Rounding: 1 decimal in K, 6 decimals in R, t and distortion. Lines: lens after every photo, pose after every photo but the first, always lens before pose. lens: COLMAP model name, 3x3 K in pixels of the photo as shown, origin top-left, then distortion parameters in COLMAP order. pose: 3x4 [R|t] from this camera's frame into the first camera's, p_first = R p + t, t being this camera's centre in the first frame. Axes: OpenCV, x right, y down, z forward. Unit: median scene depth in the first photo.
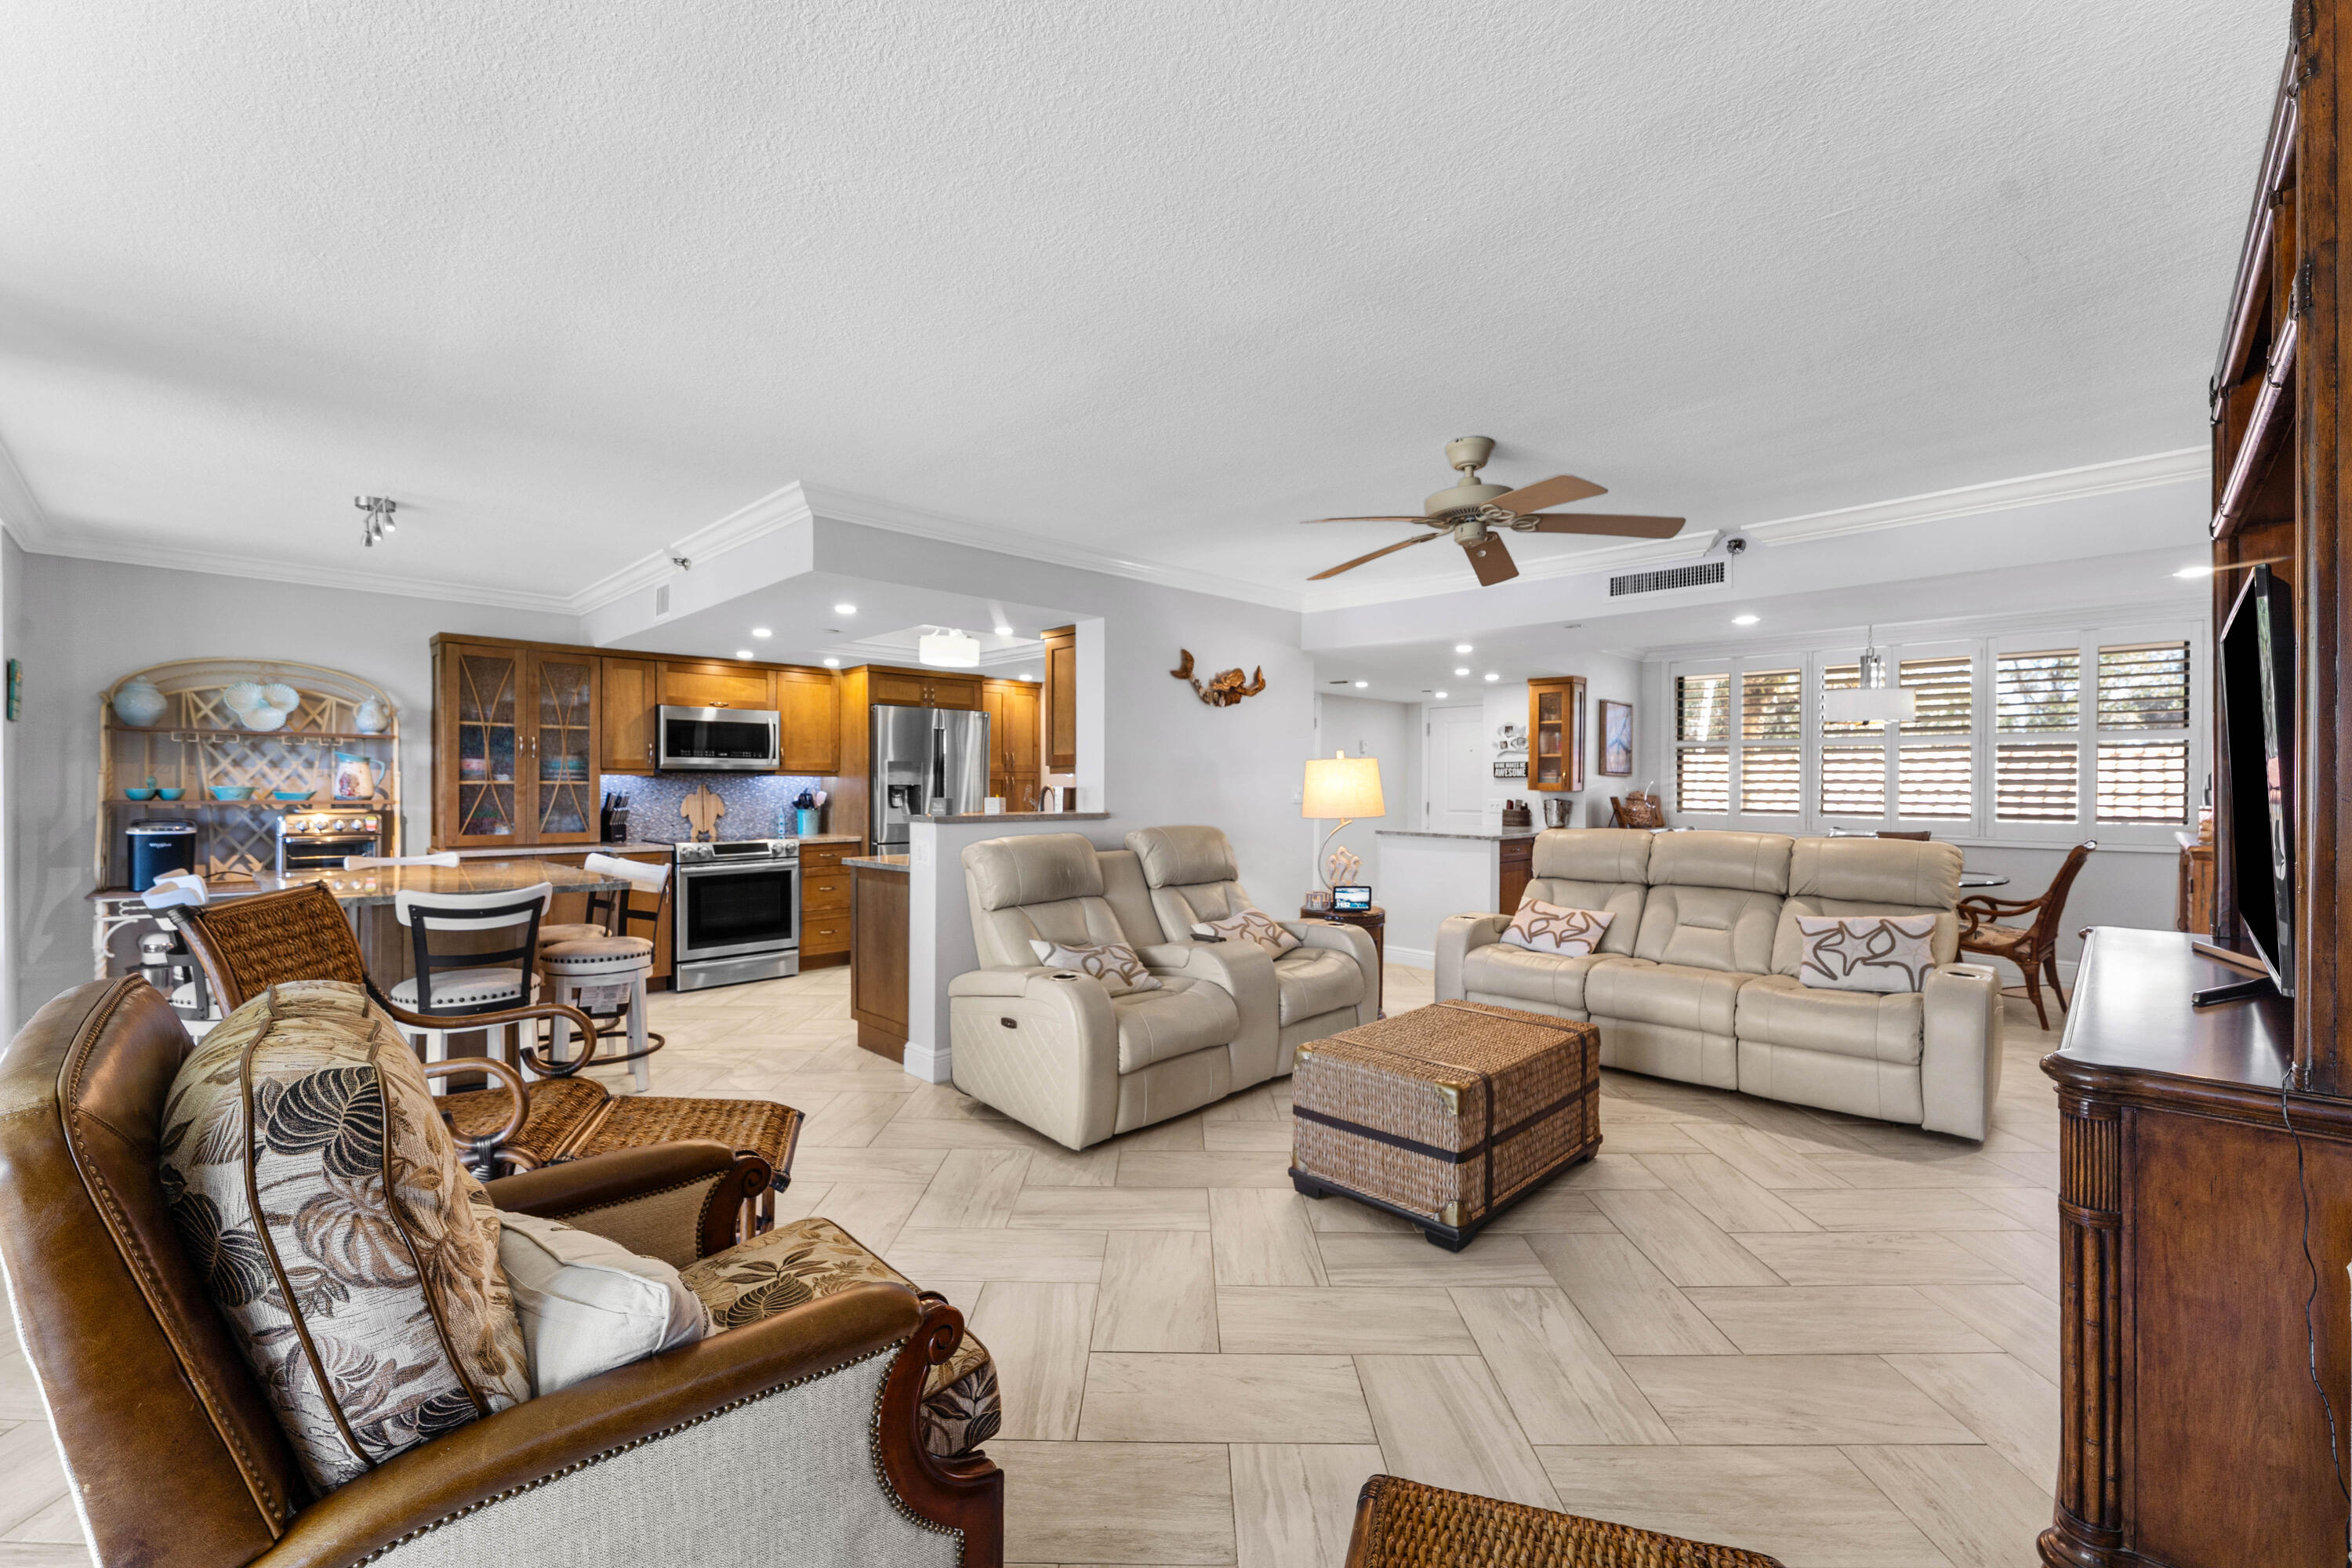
lens RADIAL K [[963.7, 0, 1188.5], [0, 963.7, 777.8], [0, 0, 1]] dist [0.004254, -0.001066]
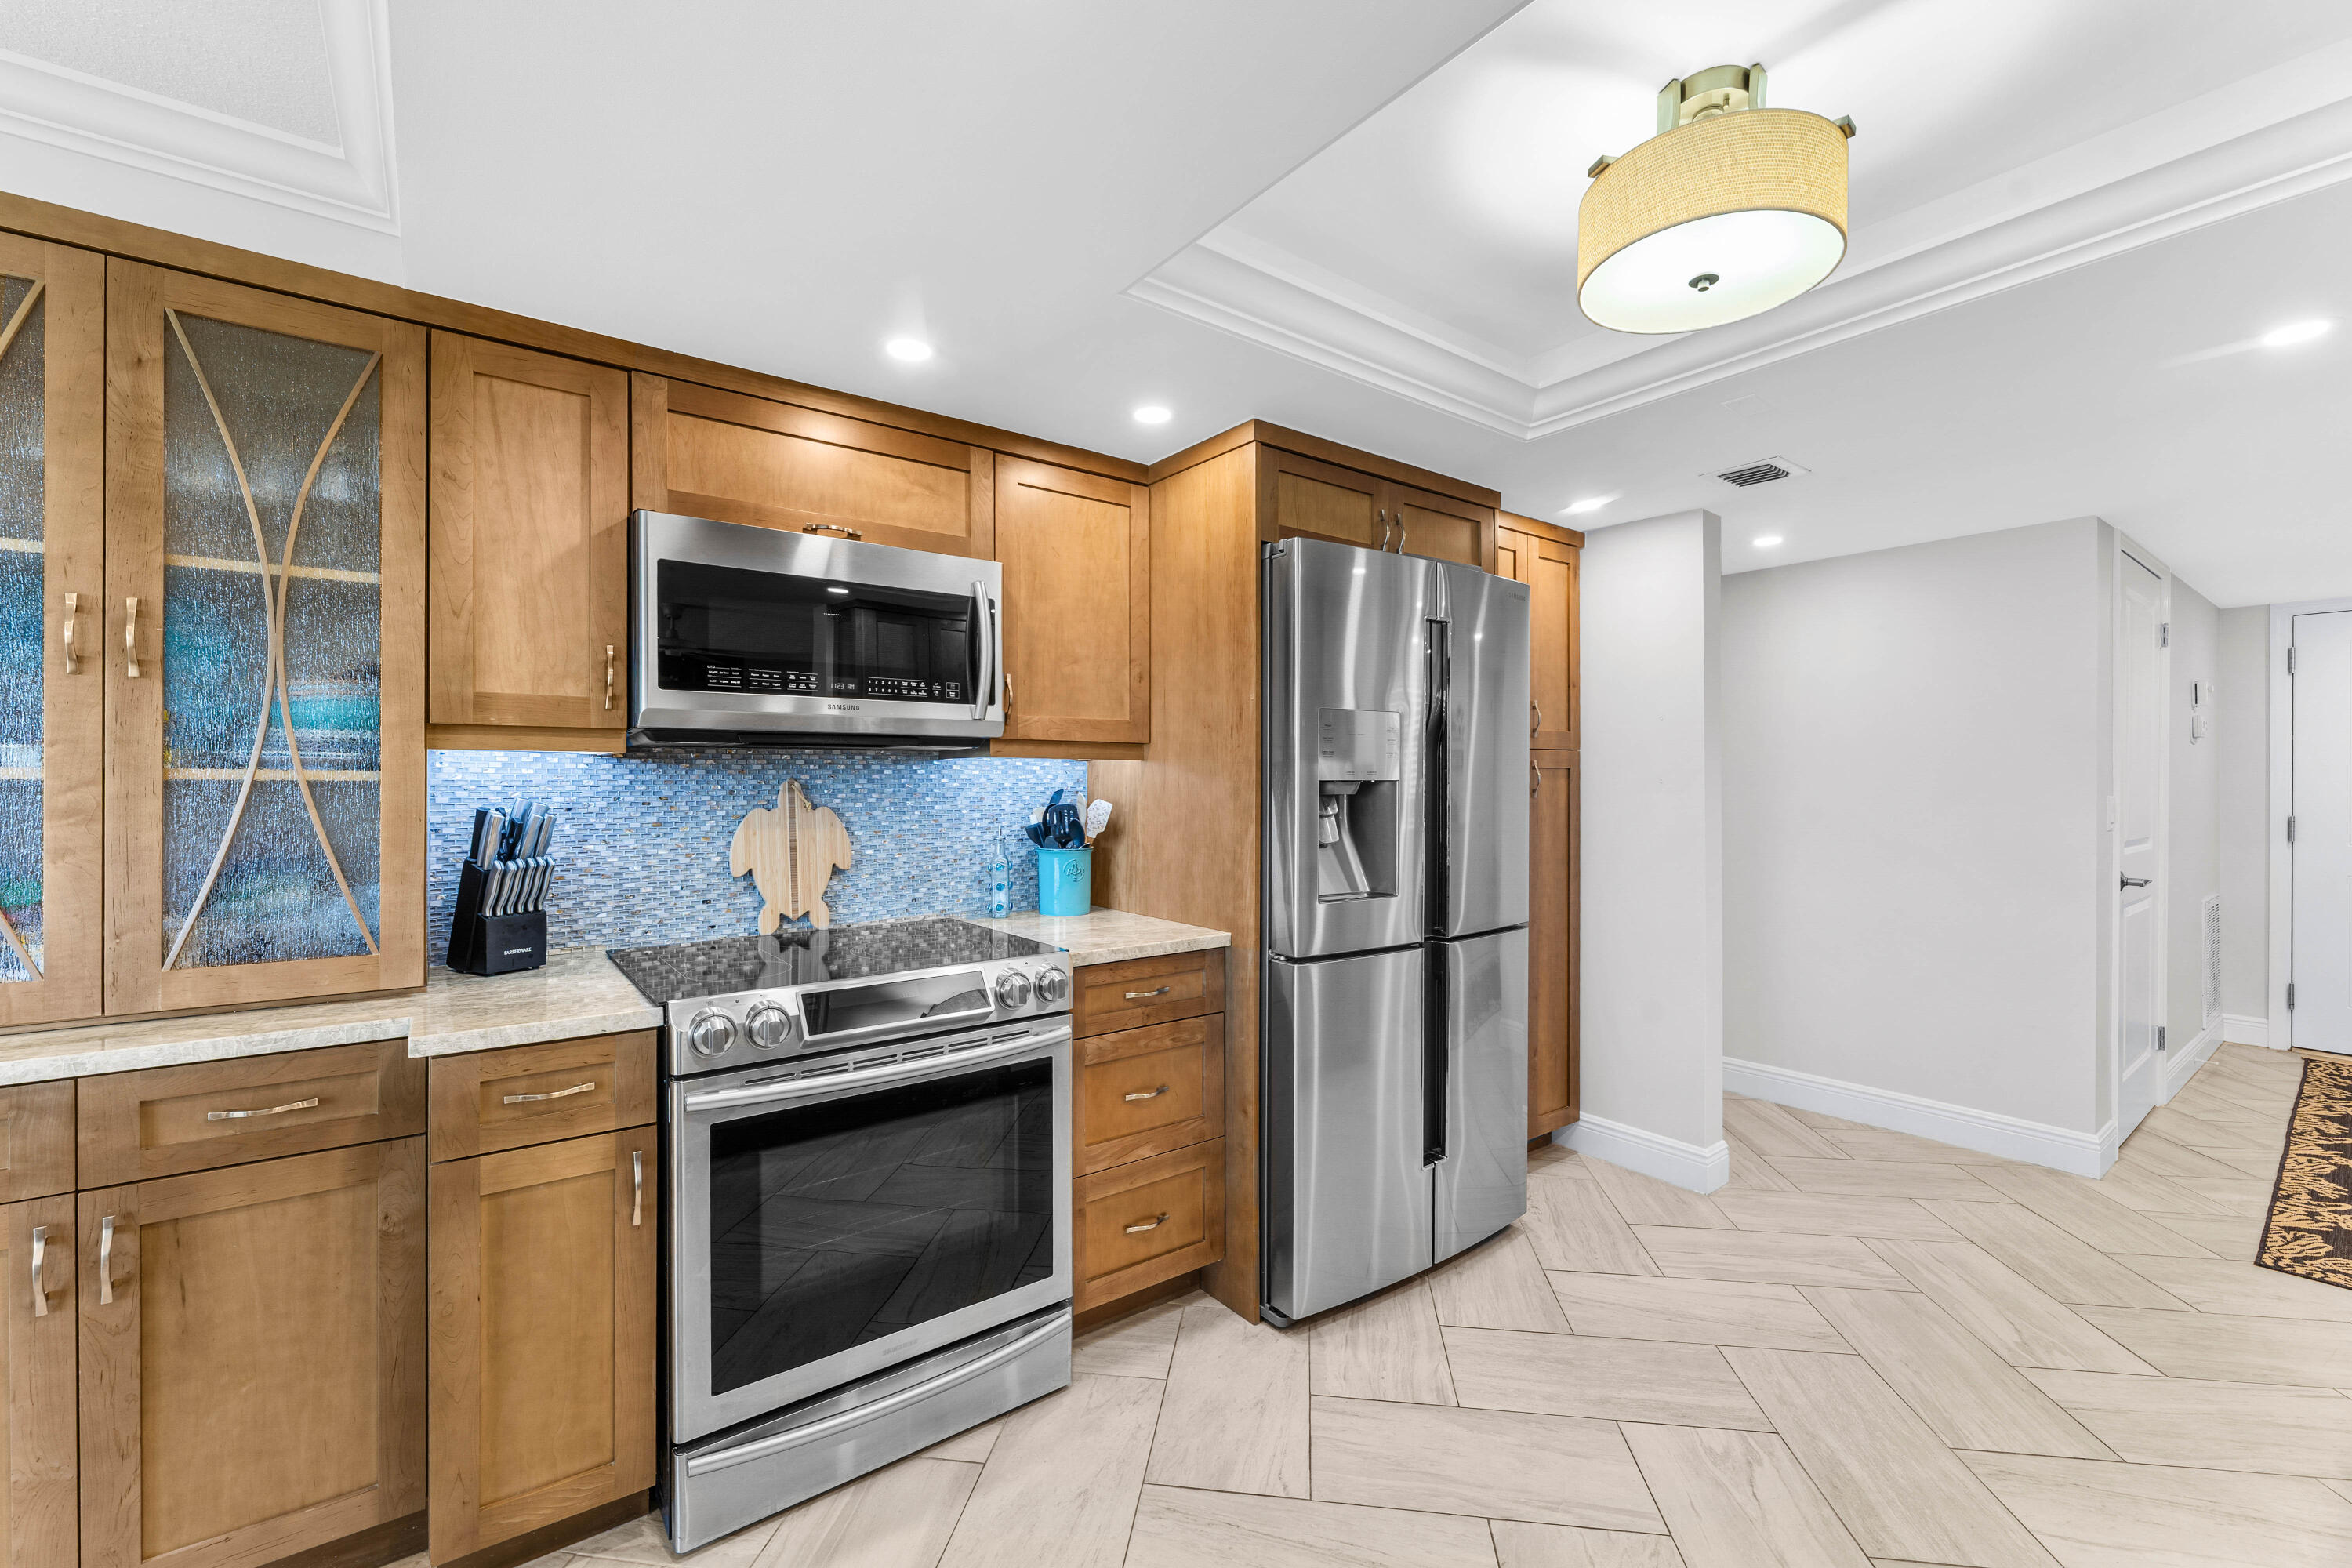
lens RADIAL K [[963.7, 0, 1188.8], [0, 963.7, 781.6], [0, 0, 1]] dist [0.004254, -0.001066]
pose [[0.990909, -0.000126, -0.134532, -0.321259], [0.001606, 0.999939, 0.010893, 0.003668], [0.134523, -0.011010, 0.990849, 0.688091]]
